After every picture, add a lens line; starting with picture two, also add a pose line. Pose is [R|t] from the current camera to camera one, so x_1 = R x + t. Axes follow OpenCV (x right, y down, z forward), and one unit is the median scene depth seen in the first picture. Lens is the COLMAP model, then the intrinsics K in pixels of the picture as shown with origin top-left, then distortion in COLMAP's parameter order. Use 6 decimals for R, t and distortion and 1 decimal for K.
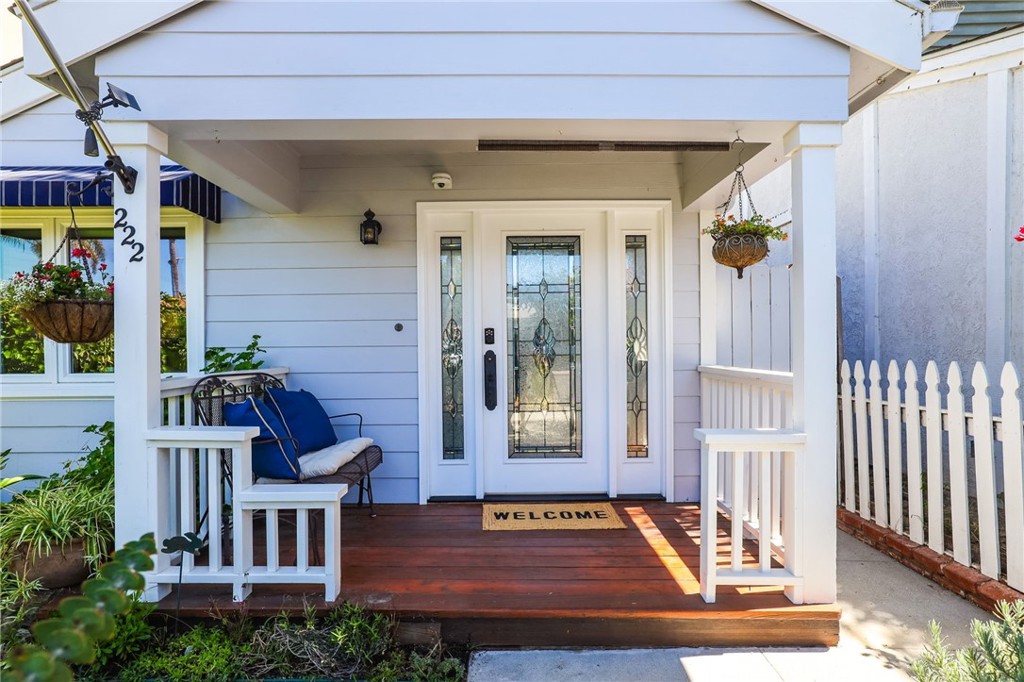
lens RADIAL K [[538.4, 0, 510.6], [0, 538.4, 345.6], [0, 0, 1]] dist [-0.002977, -0.000368]
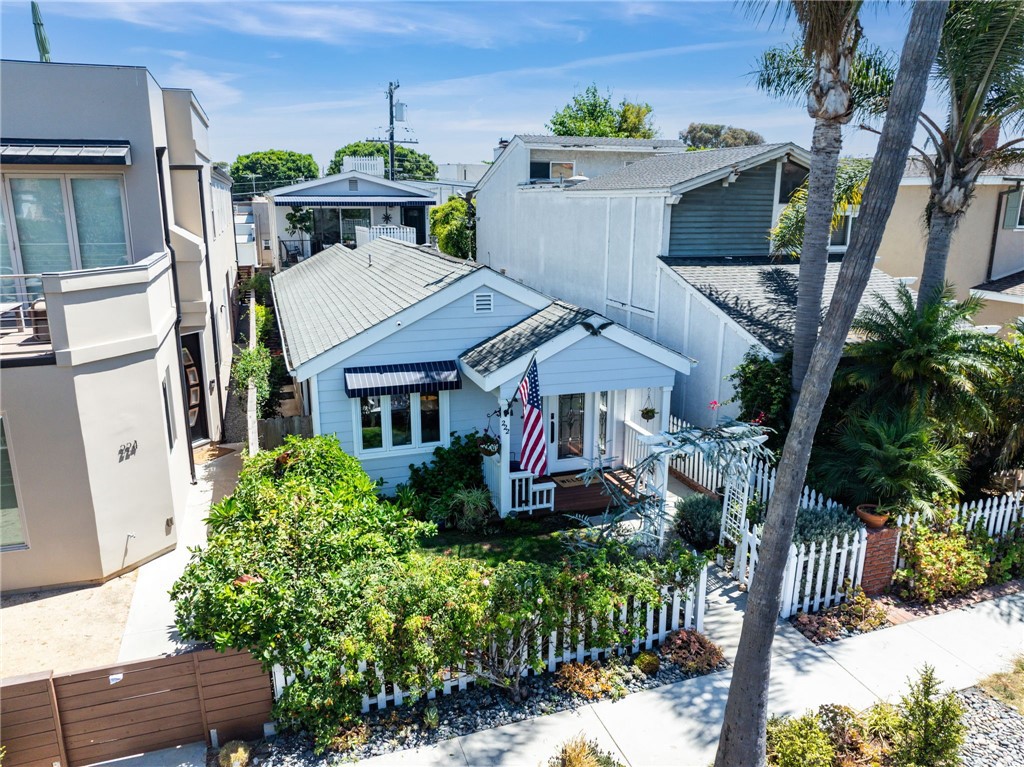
lens RADIAL K [[728.1, 0, 513.7], [0, 728.1, 381.8], [0, 0, 1]] dist [-0.041990, 0.002715]
pose [[0.943369, -0.070671, 0.324130, -1.921771], [-0.007701, 0.972118, 0.234368, -1.432297], [-0.331655, -0.223592, 0.916521, -3.029825]]
